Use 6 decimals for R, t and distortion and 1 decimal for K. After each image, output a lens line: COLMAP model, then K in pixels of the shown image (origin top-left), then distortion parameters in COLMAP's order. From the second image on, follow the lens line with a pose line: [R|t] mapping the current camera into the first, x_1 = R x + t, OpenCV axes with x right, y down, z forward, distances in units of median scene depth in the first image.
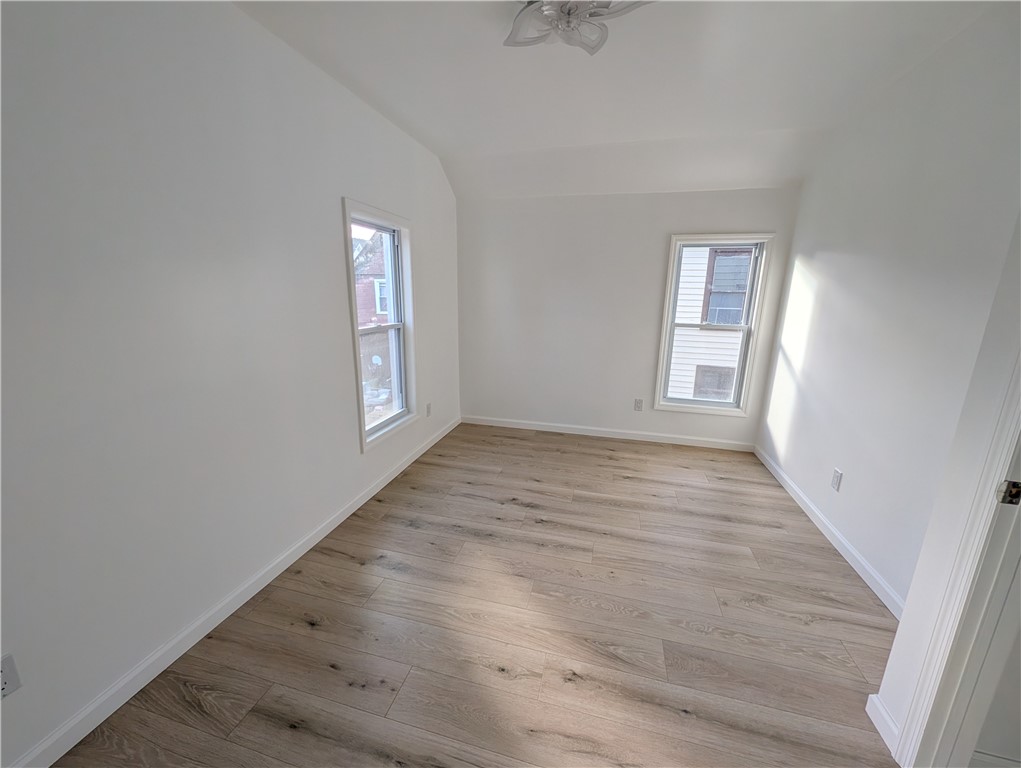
lens RADIAL K [[393.5, 0, 510.1], [0, 393.5, 383.1], [0, 0, 1]] dist [0.000300, -0.000256]
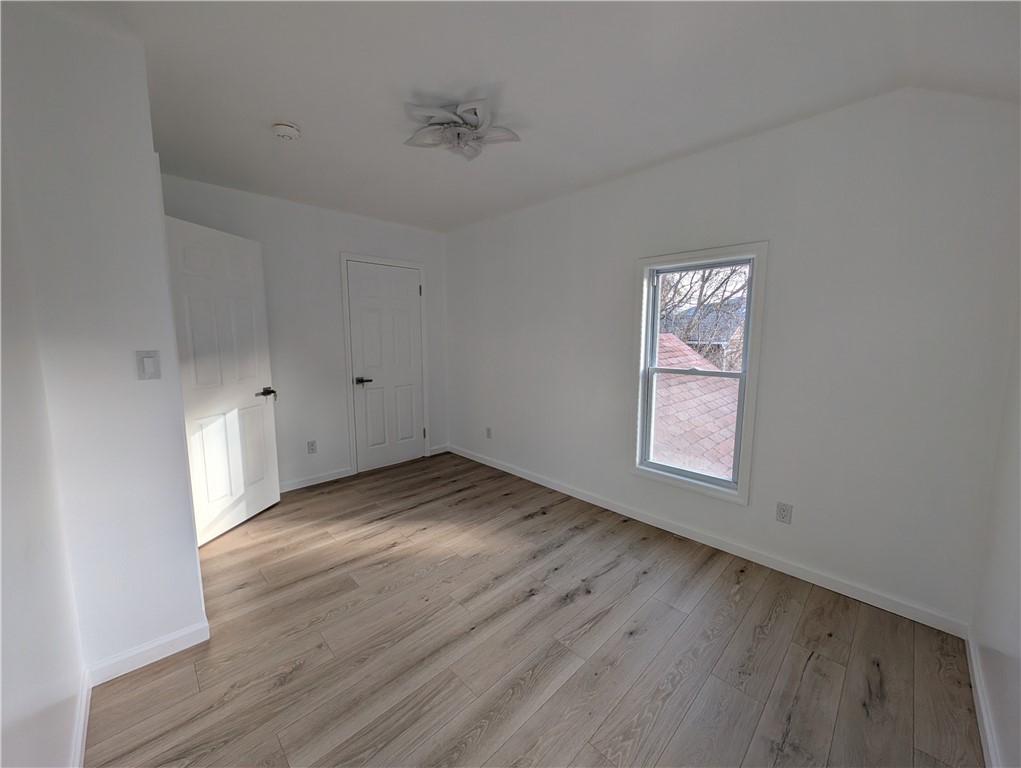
lens RADIAL K [[393.5, 0, 507.2], [0, 393.5, 379.9], [0, 0, 1]] dist [0.000300, -0.000256]
pose [[-0.520906, 0.085392, -0.849332, 0.804825], [-0.203666, 0.953815, 0.220808, -0.275544], [0.828961, 0.288000, -0.479457, 1.244167]]
